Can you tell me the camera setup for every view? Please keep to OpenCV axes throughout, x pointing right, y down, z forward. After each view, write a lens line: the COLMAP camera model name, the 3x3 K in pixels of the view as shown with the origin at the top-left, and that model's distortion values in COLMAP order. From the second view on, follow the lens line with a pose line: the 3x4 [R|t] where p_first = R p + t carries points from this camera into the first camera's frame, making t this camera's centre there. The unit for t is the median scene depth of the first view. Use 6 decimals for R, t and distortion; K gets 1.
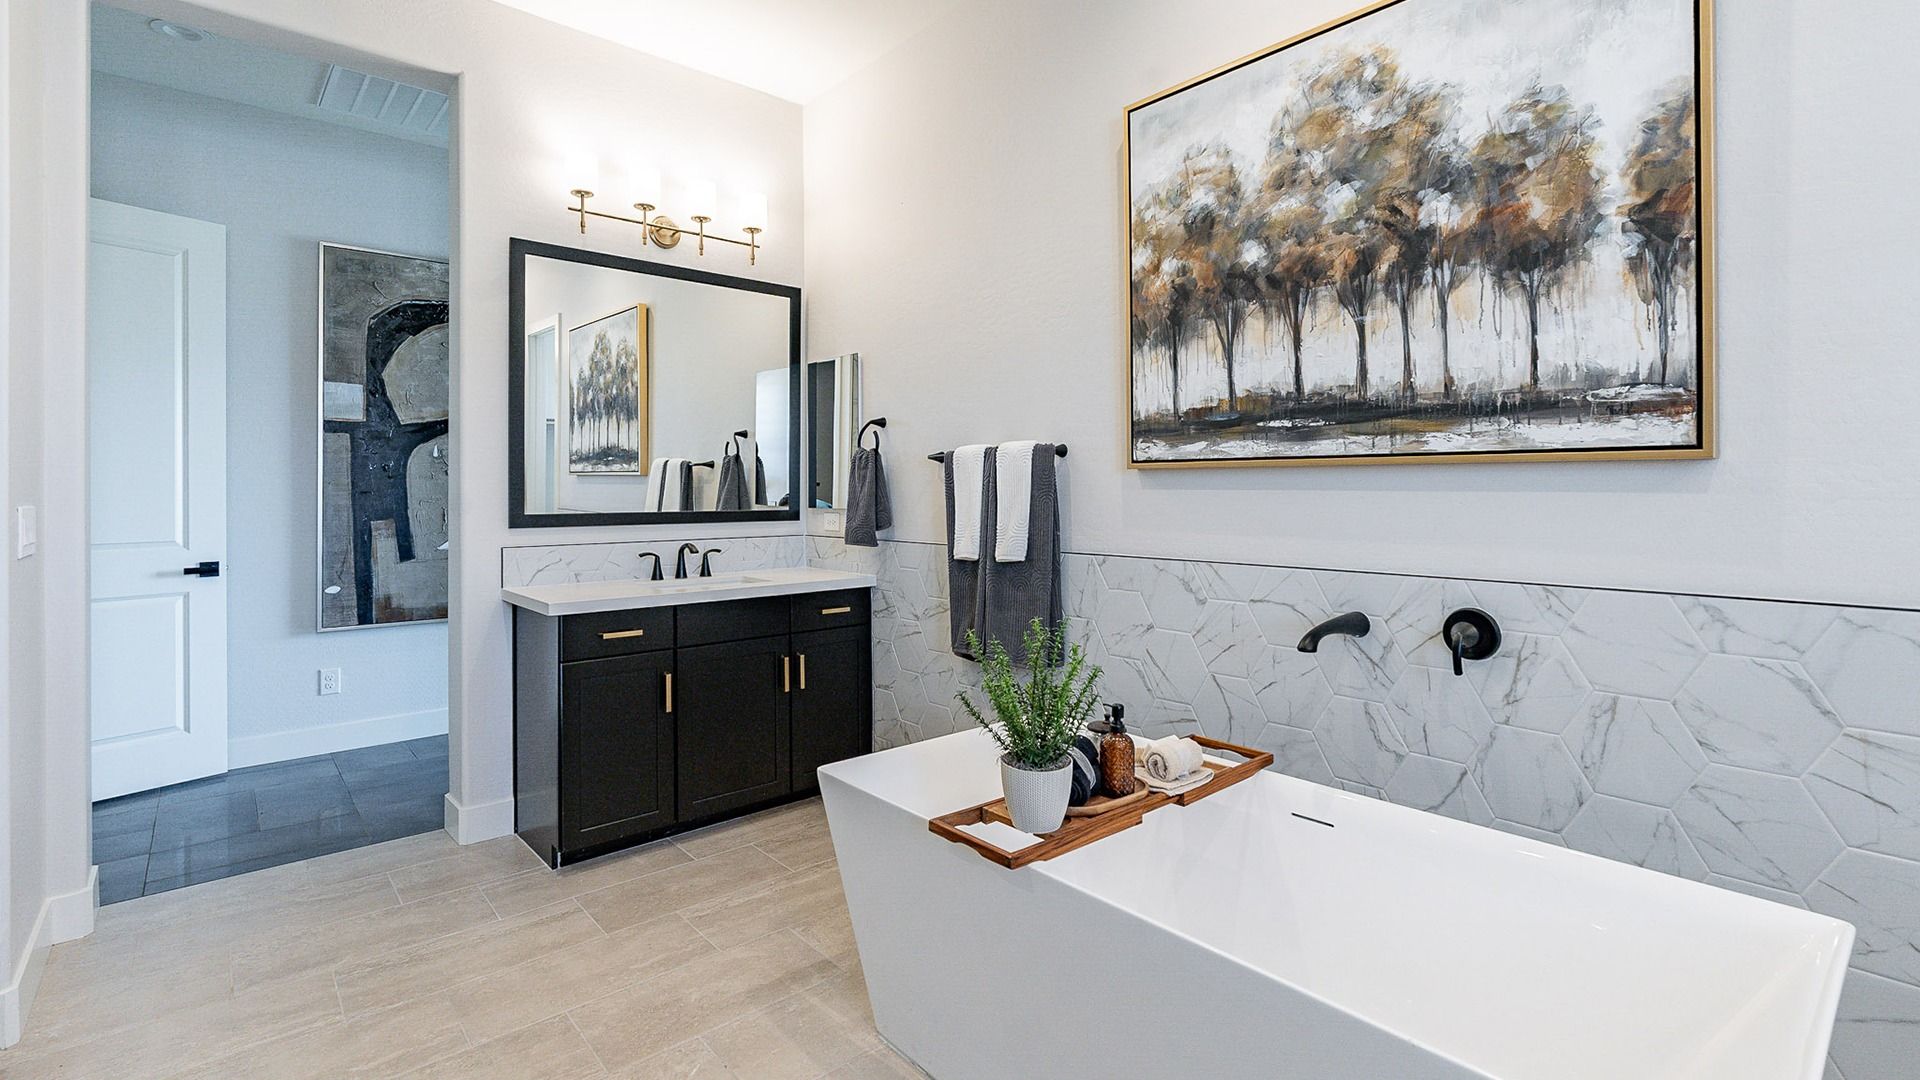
lens RADIAL K [[870.4, 0, 943.1], [0, 870.4, 515.4], [0, 0, 1]] dist [-0.000222, 0.000135]
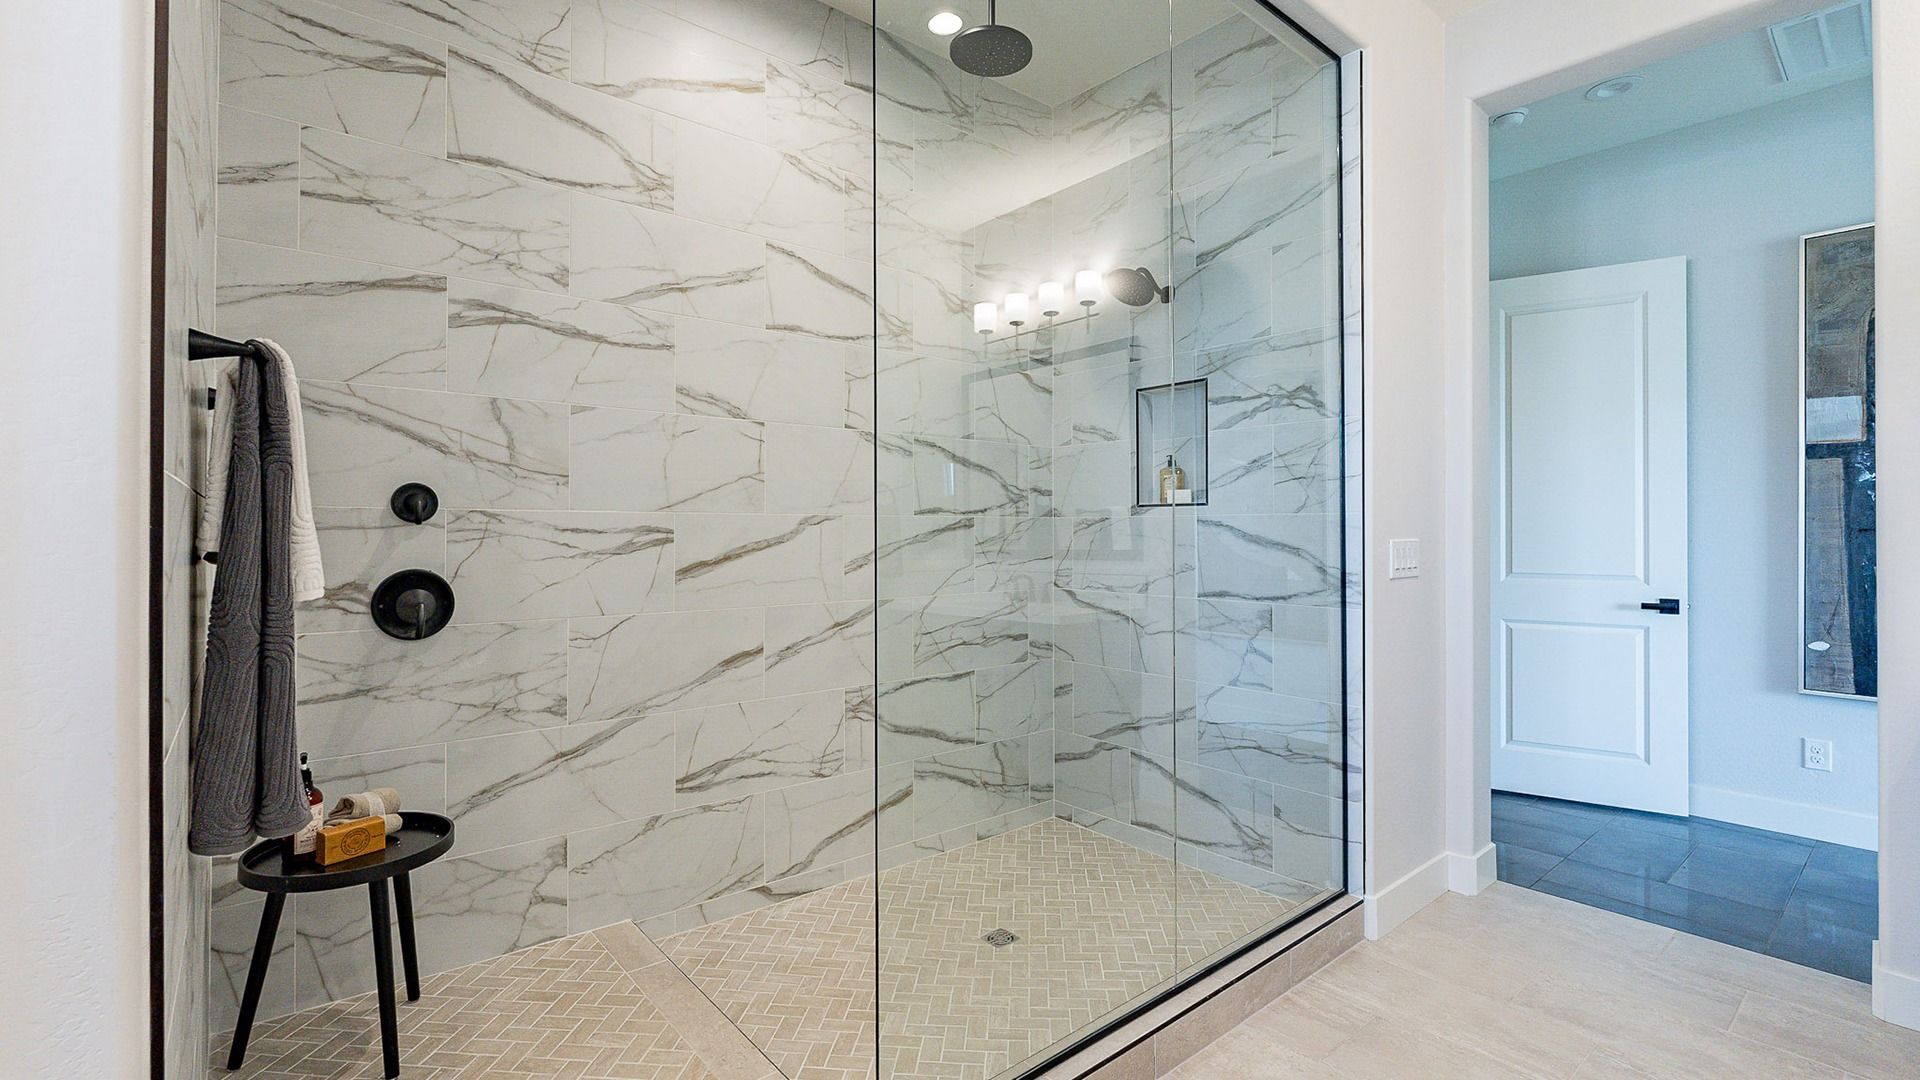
lens RADIAL K [[841.2, 0, 960.0], [0, 841.2, 540.0], [0, 0, 1]] dist [-0.002204, -0.000623]
pose [[-0.012515, 0.017099, -0.999775, 0.125334], [-0.028914, 0.999429, 0.017455, -0.007257], [0.999504, 0.029126, -0.012014, 0.199346]]
